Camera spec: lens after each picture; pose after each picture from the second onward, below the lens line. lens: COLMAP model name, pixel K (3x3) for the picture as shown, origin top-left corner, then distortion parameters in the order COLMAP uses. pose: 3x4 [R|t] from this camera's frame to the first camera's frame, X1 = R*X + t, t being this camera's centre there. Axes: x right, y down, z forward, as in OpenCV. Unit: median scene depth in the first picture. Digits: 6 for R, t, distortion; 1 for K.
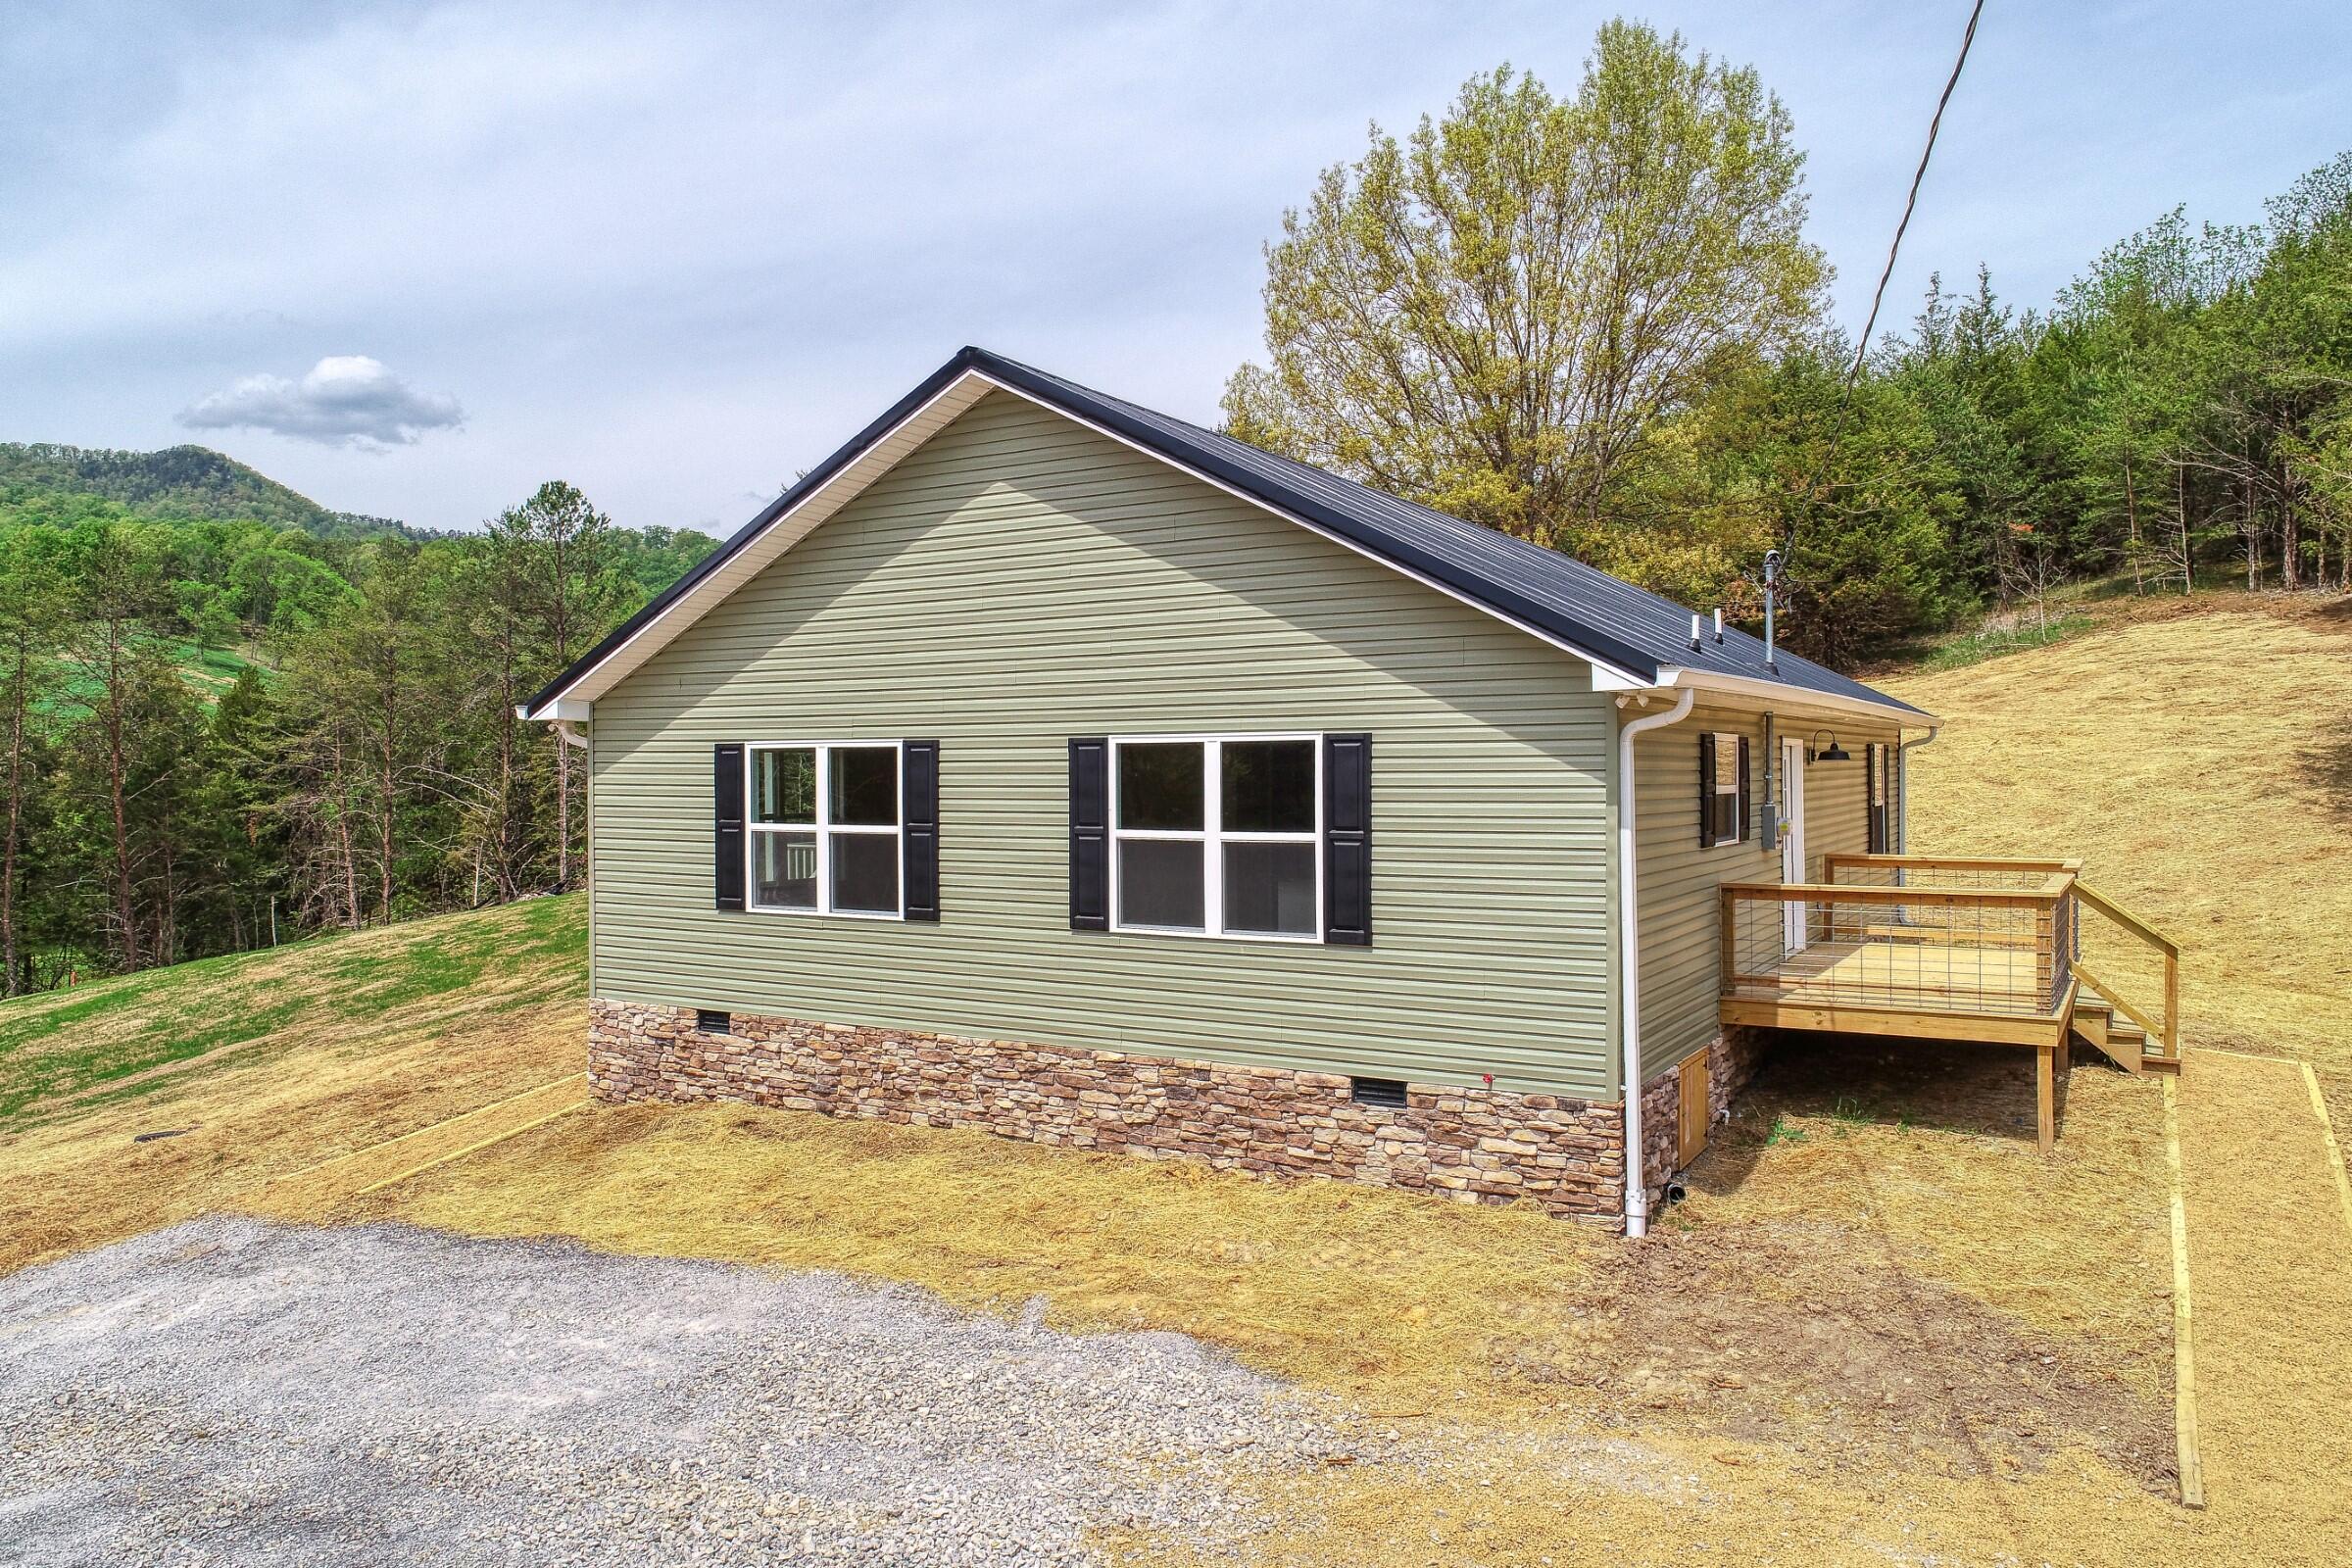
lens RADIAL K [[1575.9, 0, 1176.0], [0, 1575.9, 784.0], [0, 0, 1]] dist [-0.000757, -0.001034]
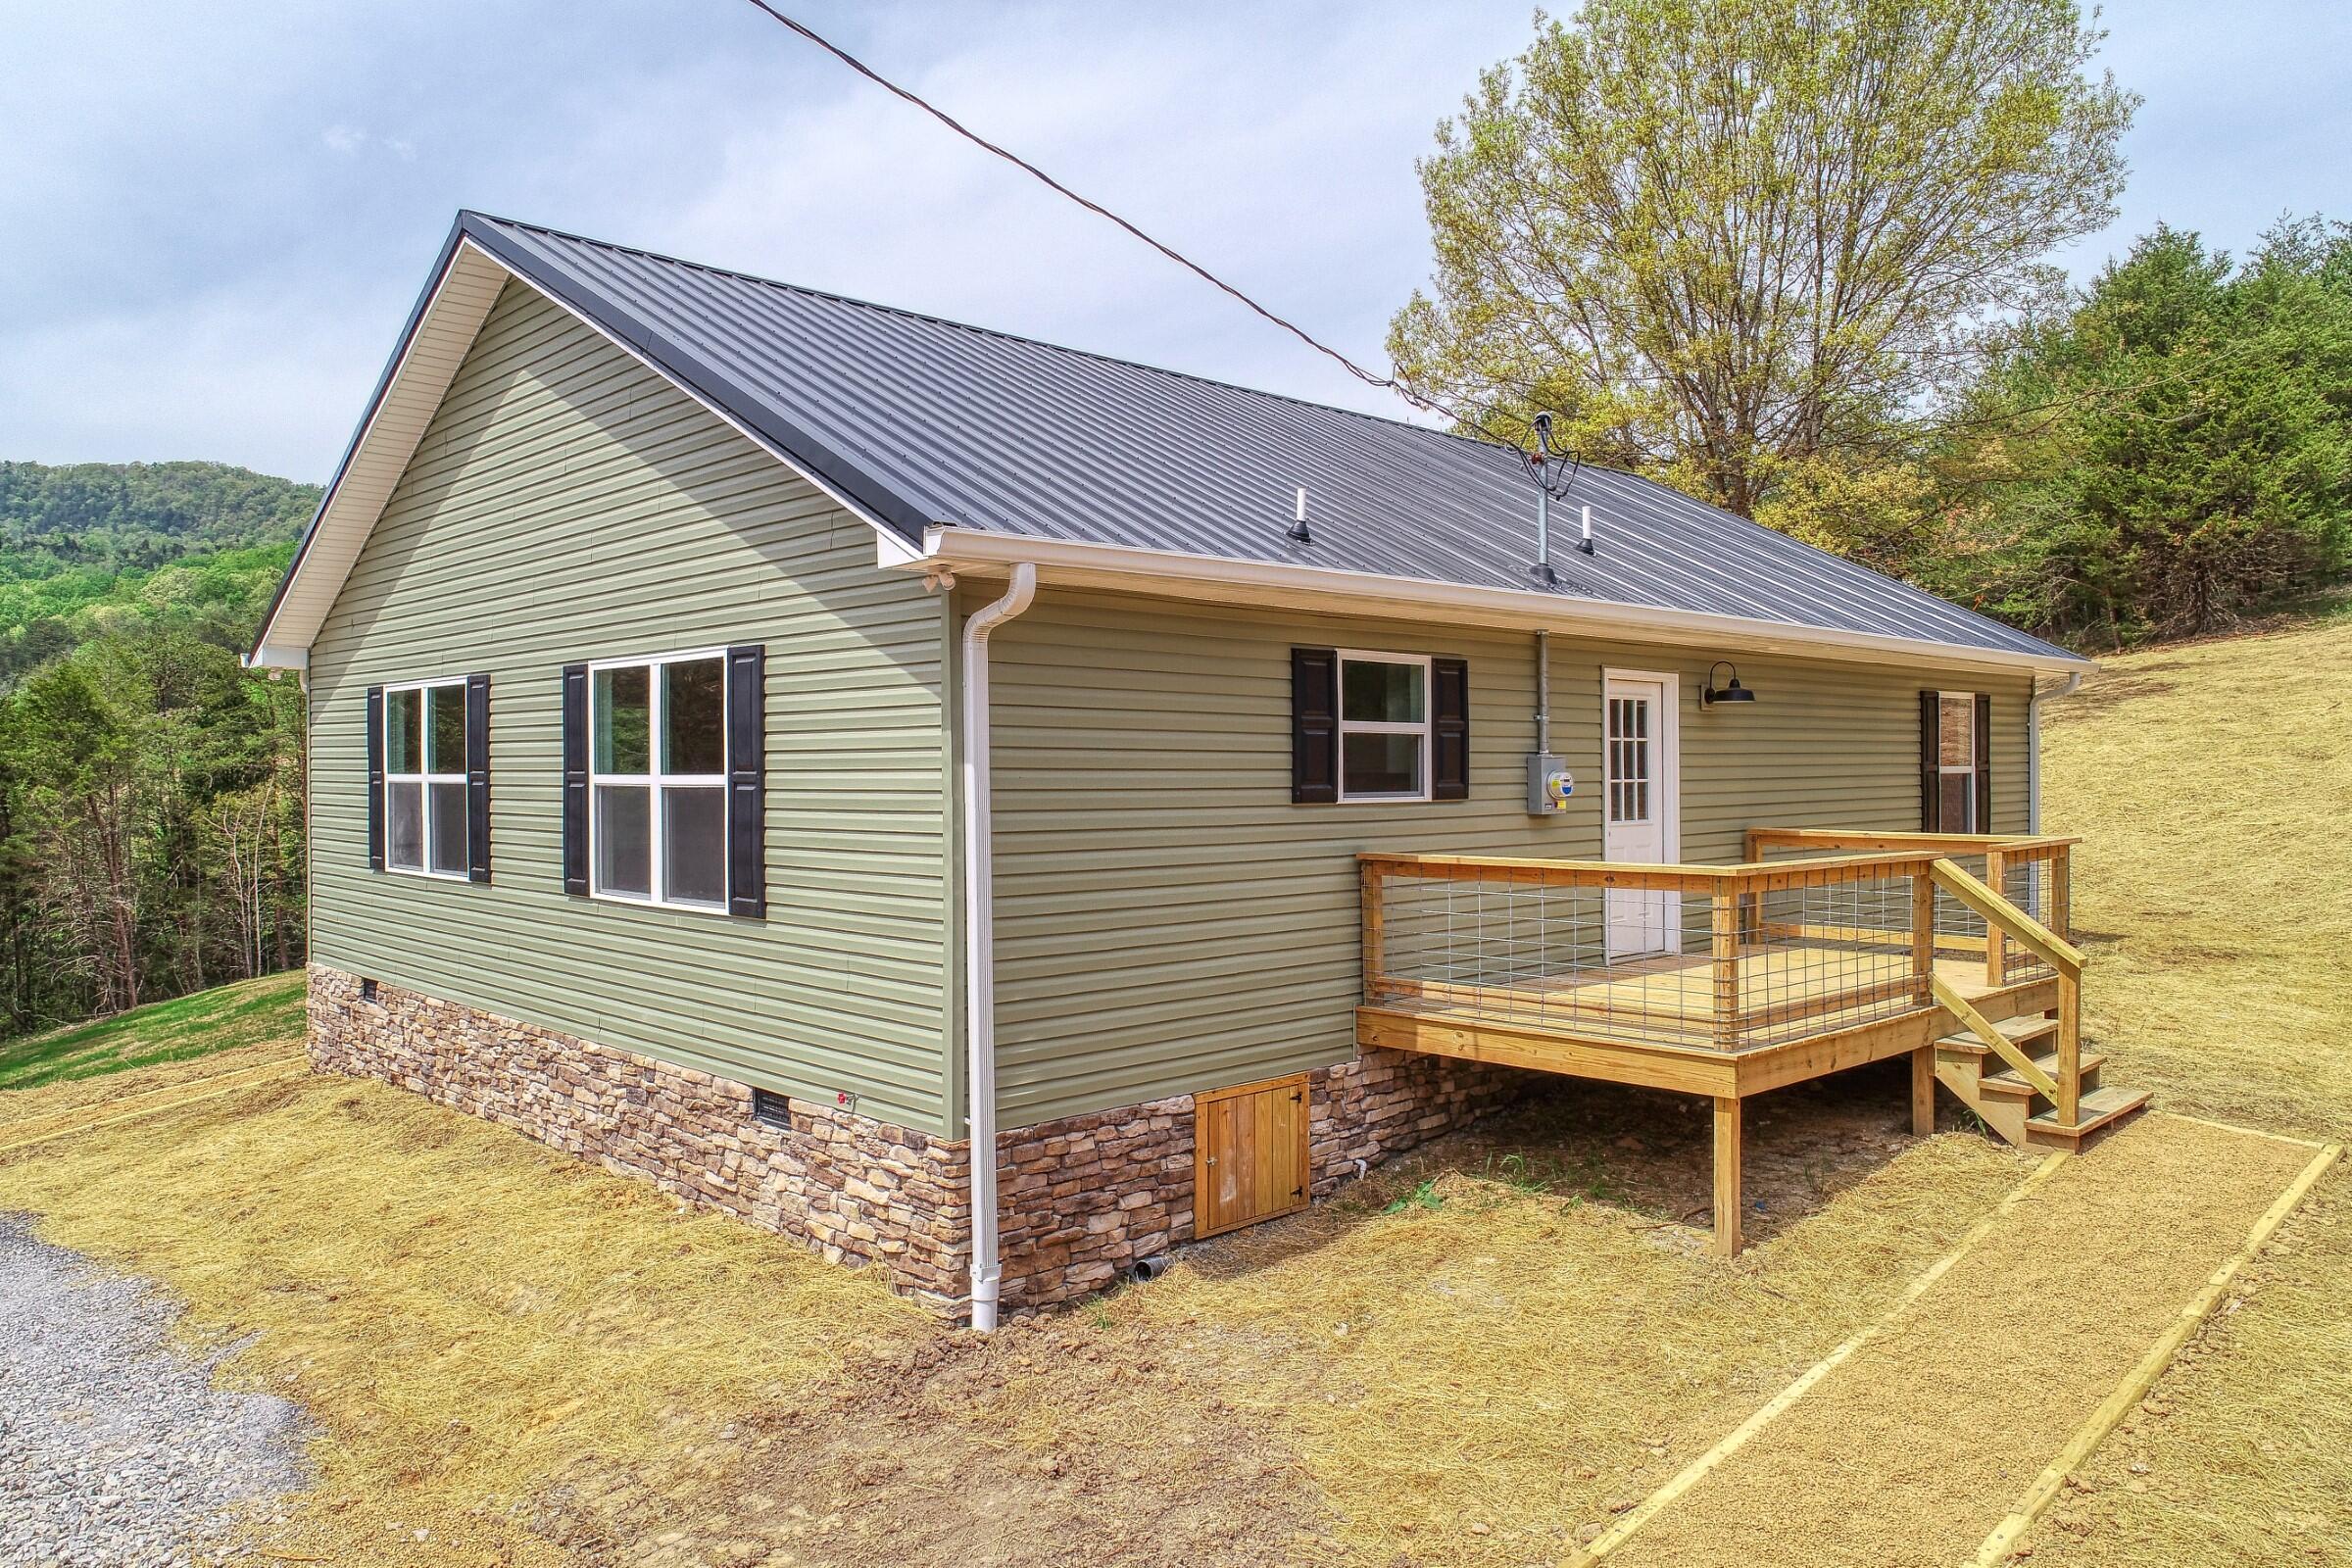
lens RADIAL K [[1590.1, 0, 1176.0], [0, 1590.1, 784.0], [0, 0, 1]] dist [-0.004545, -0.000904]
pose [[0.965395, 0.004671, -0.260749, 0.517056], [-0.003769, 0.999985, 0.003959, 0.031803], [0.260763, -0.002839, 0.965399, 0.294145]]
